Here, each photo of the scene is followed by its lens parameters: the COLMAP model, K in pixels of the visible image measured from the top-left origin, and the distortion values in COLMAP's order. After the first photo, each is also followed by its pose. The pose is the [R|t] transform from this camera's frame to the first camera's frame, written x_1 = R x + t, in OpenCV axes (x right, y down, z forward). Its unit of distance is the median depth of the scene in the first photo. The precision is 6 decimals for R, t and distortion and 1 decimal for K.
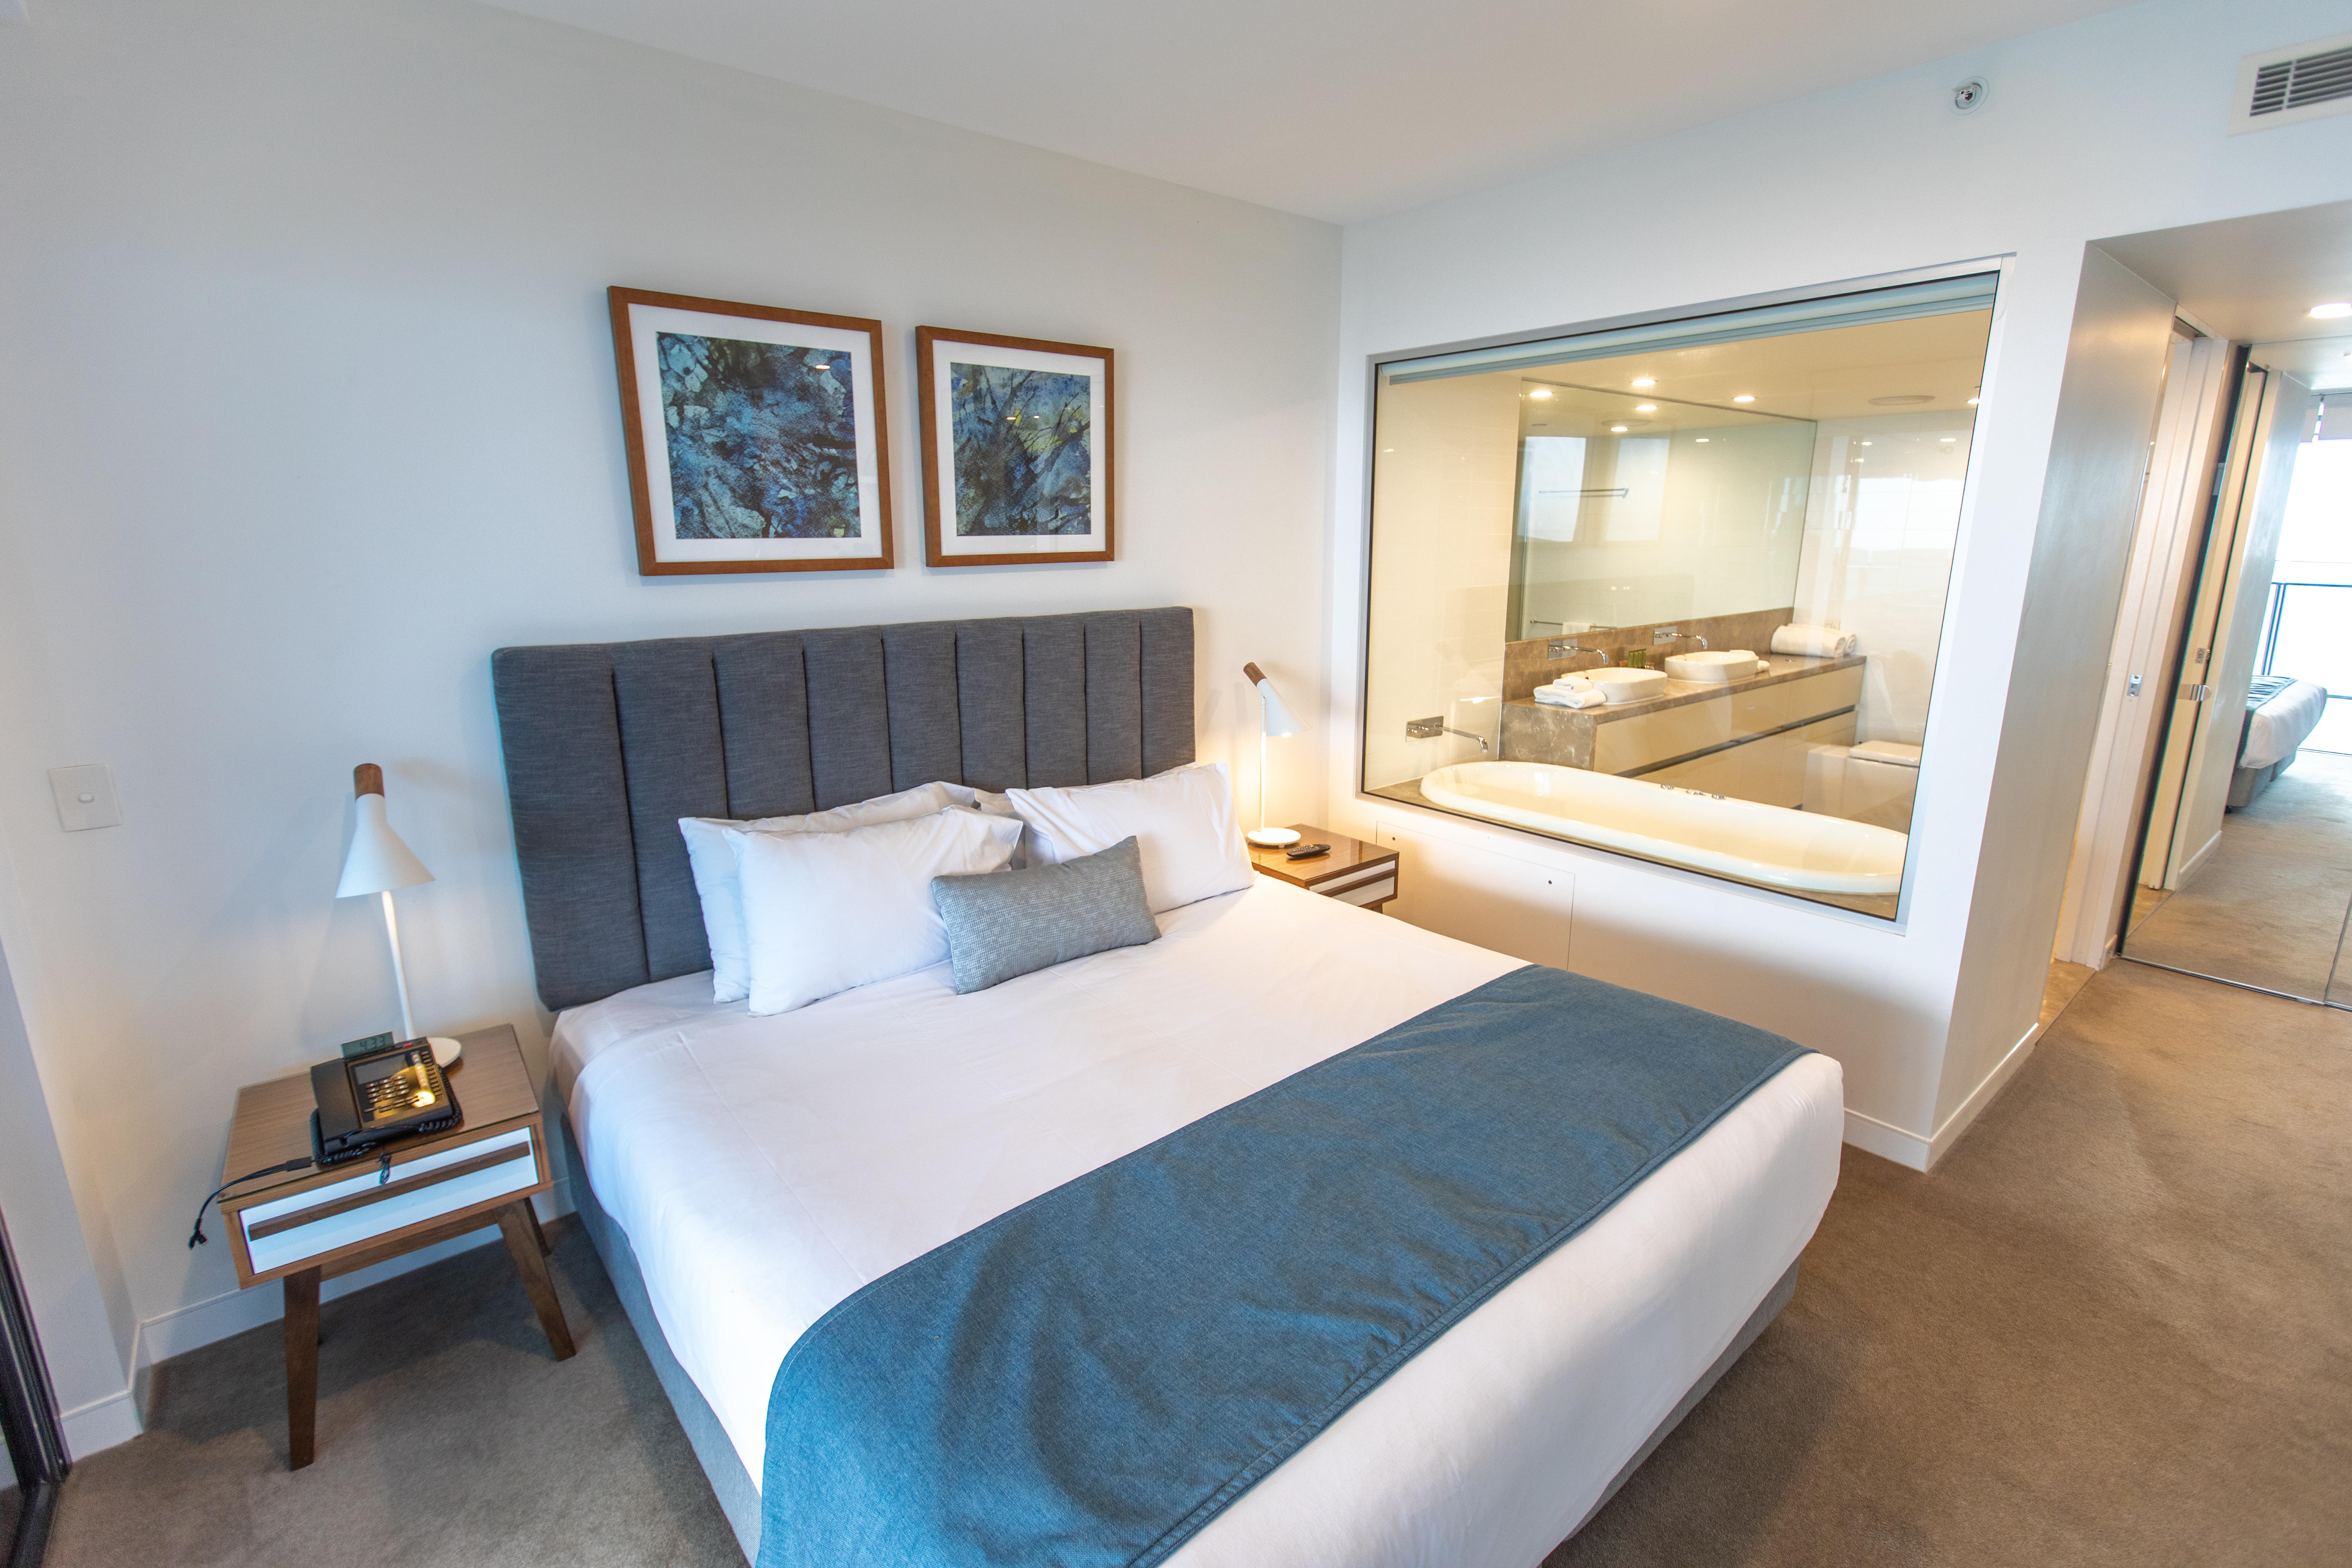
lens RADIAL K [[1055.6, 0, 1161.5], [0, 1055.6, 797.4], [0, 0, 1]] dist [-0.002045, -0.000193]
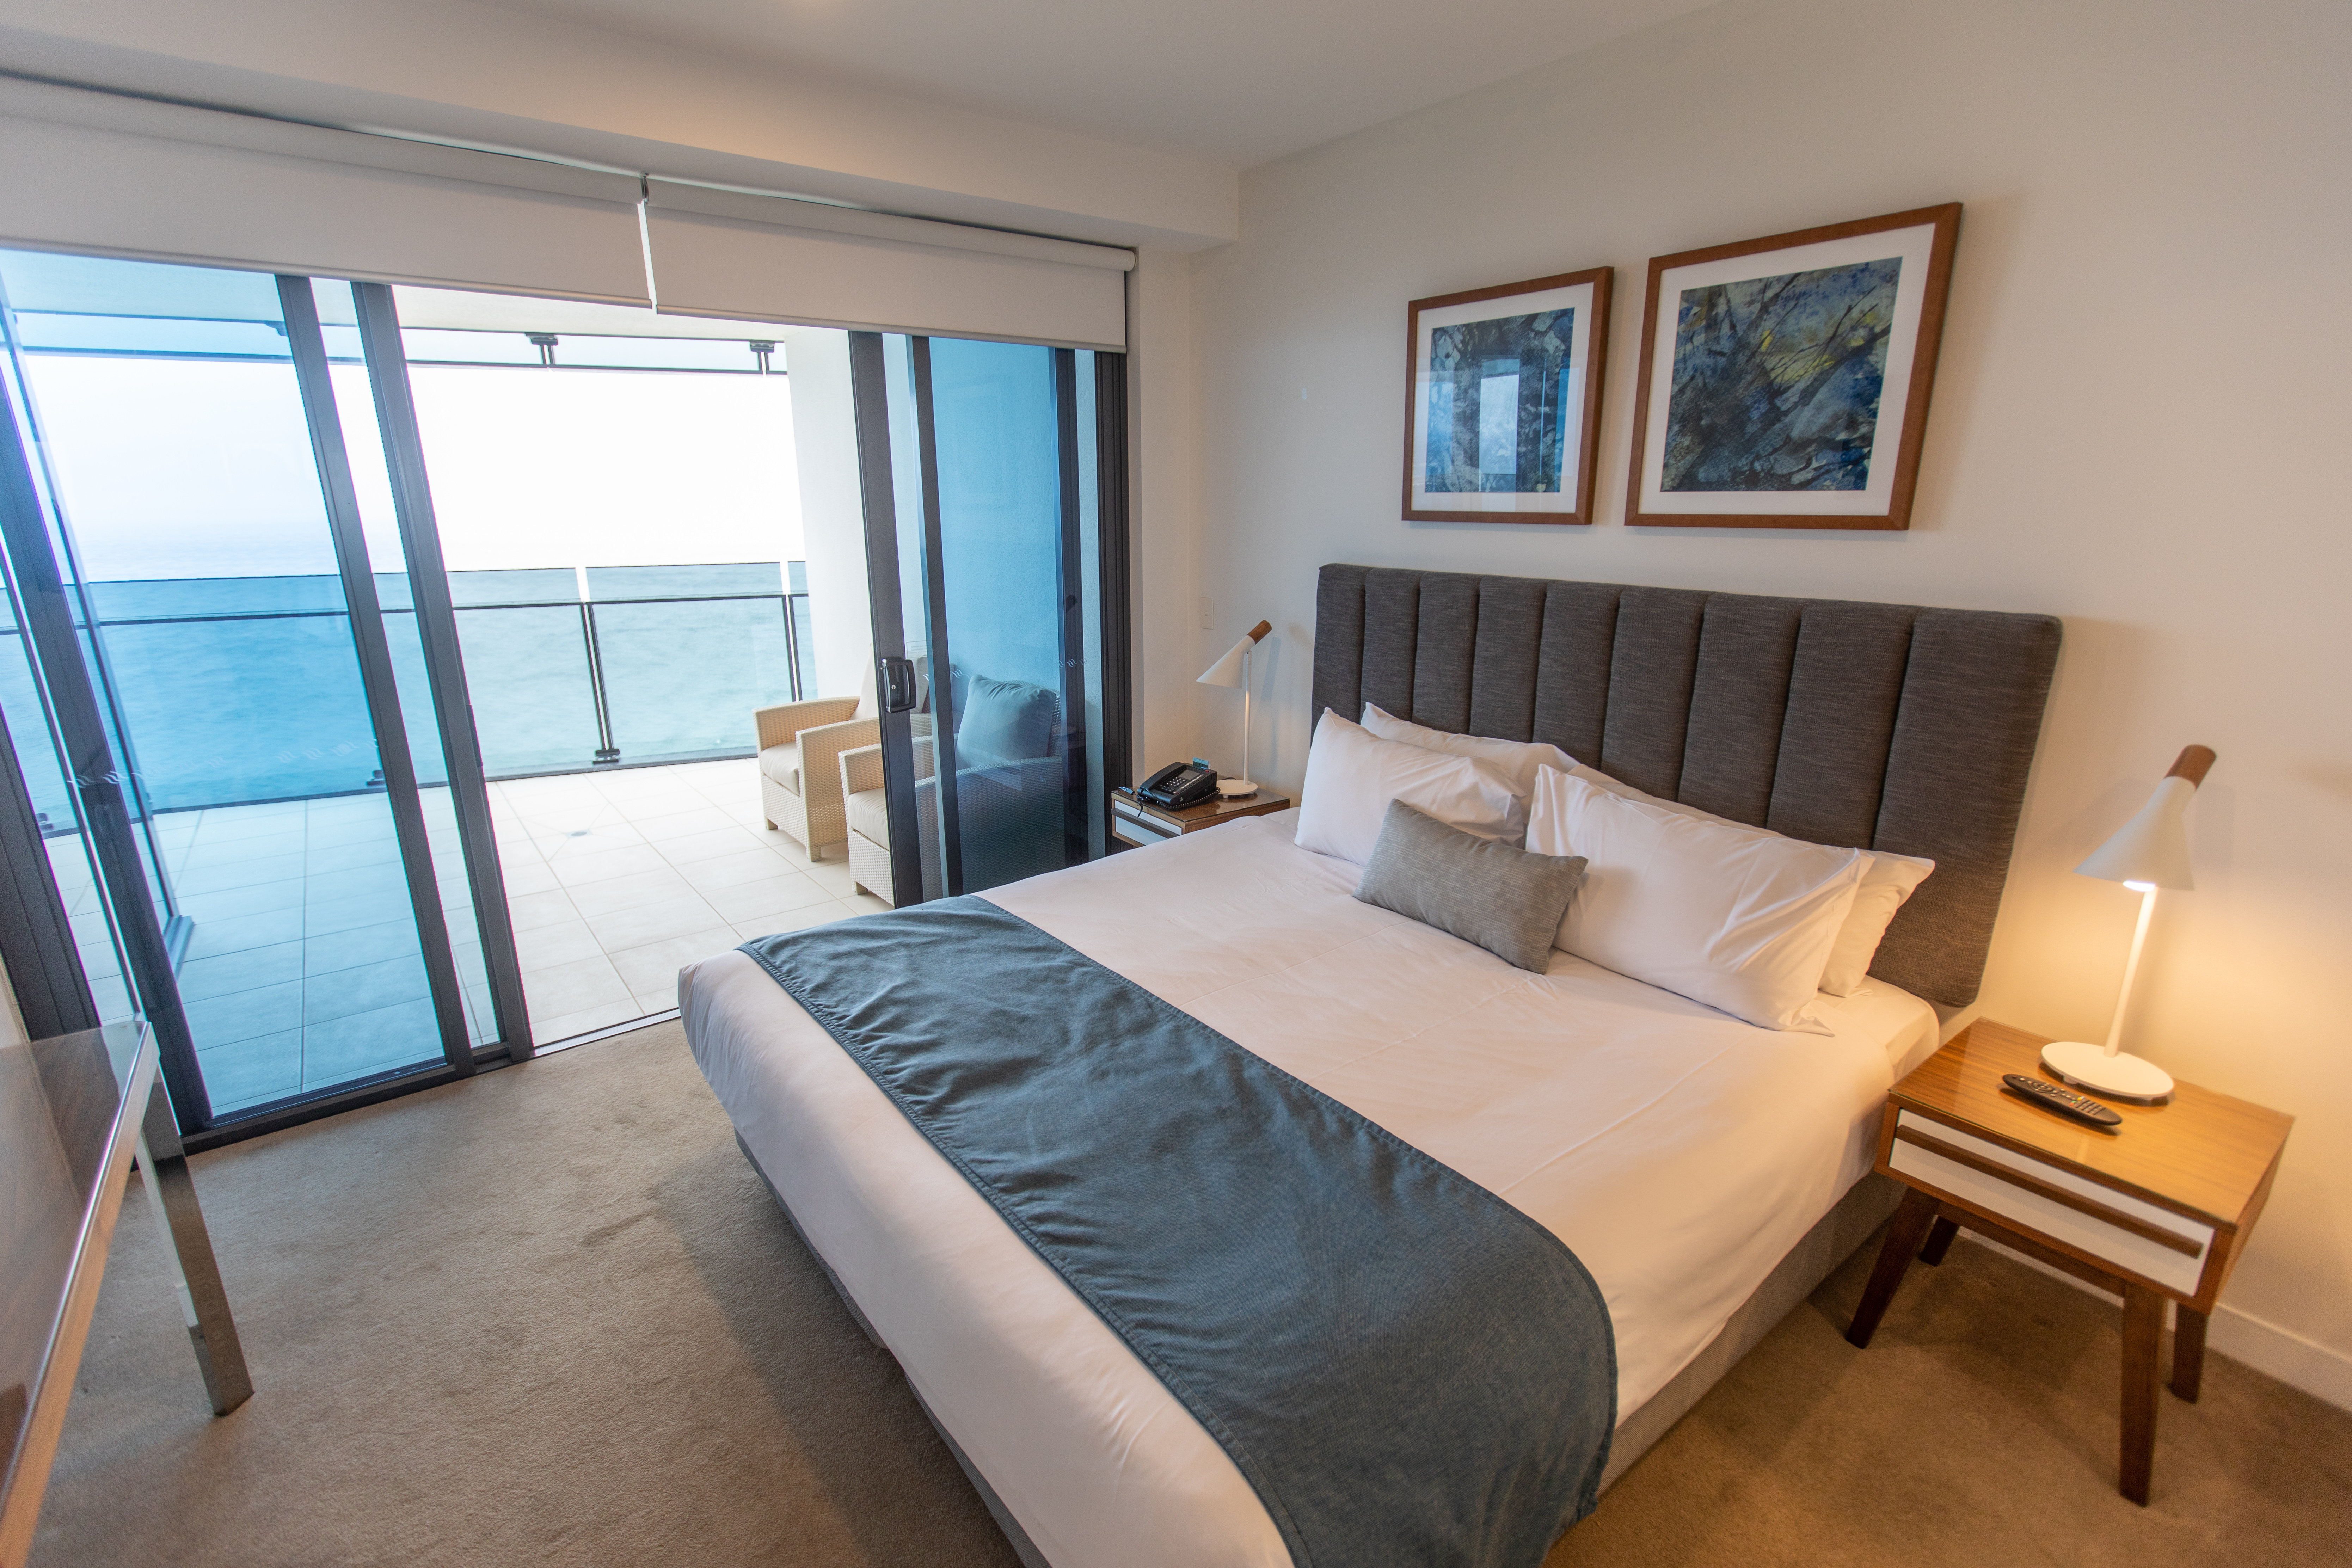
lens RADIAL K [[1074.9, 0, 1171.7], [0, 1074.9, 834.7], [0, 0, 1]] dist [0.001516, 0.000389]
pose [[-0.045808, 0.305681, -0.951031, 0.785249], [-0.246011, 0.919258, 0.307318, -0.160125], [0.968184, 0.248042, 0.033091, 0.646821]]
